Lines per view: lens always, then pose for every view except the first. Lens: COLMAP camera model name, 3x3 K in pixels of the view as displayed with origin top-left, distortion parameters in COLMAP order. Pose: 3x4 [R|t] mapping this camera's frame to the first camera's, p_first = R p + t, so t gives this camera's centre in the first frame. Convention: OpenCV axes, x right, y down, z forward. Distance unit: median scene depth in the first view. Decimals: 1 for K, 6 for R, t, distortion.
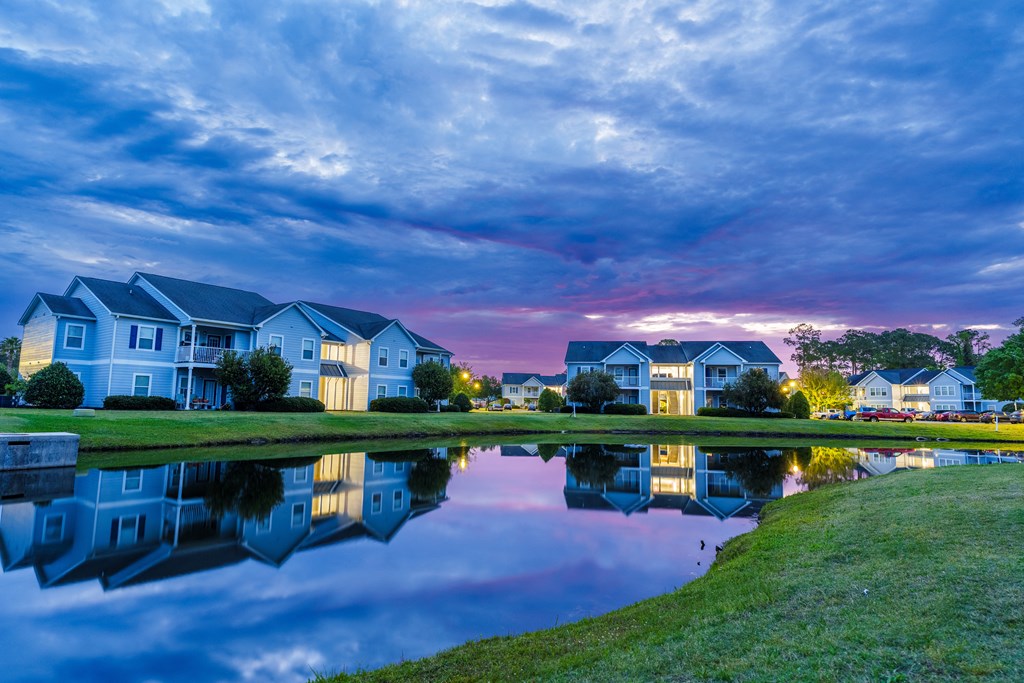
lens RADIAL K [[550.2, 0, 510.7], [0, 550.2, 340.9], [0, 0, 1]] dist [-0.002836, 0.003469]
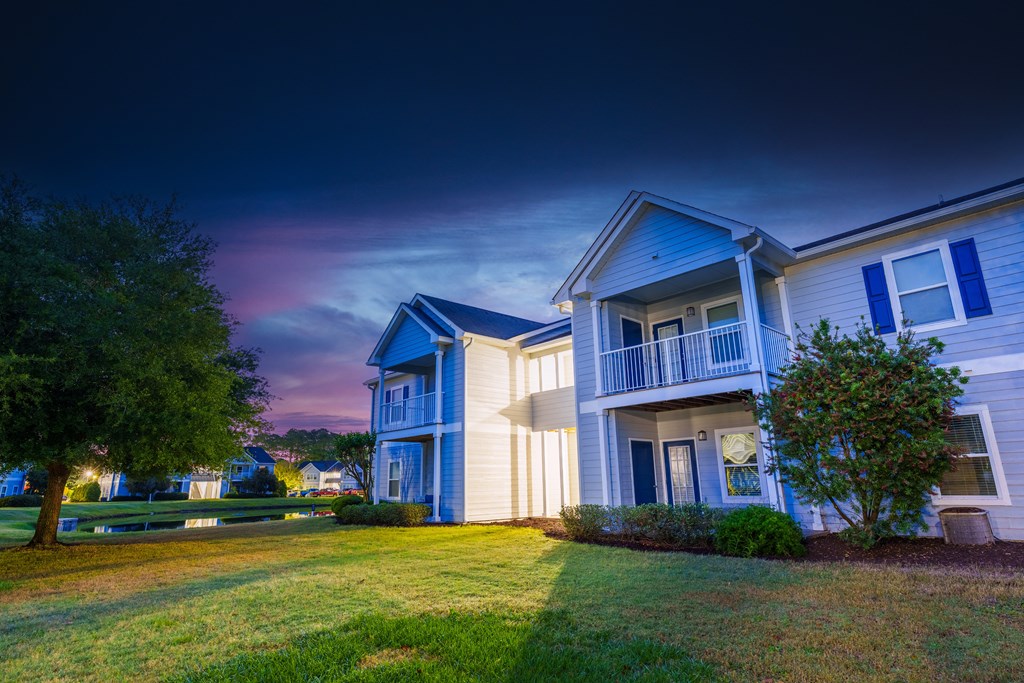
lens RADIAL K [[550.2, 0, 513.0], [0, 550.2, 340.3], [0, 0, 1]] dist [-0.002836, 0.003469]
pose [[0.564653, 0.180631, 0.805320, -0.466518], [-0.065500, 0.982486, -0.174443, -0.074687], [-0.822726, 0.045751, 0.566595, -0.503502]]
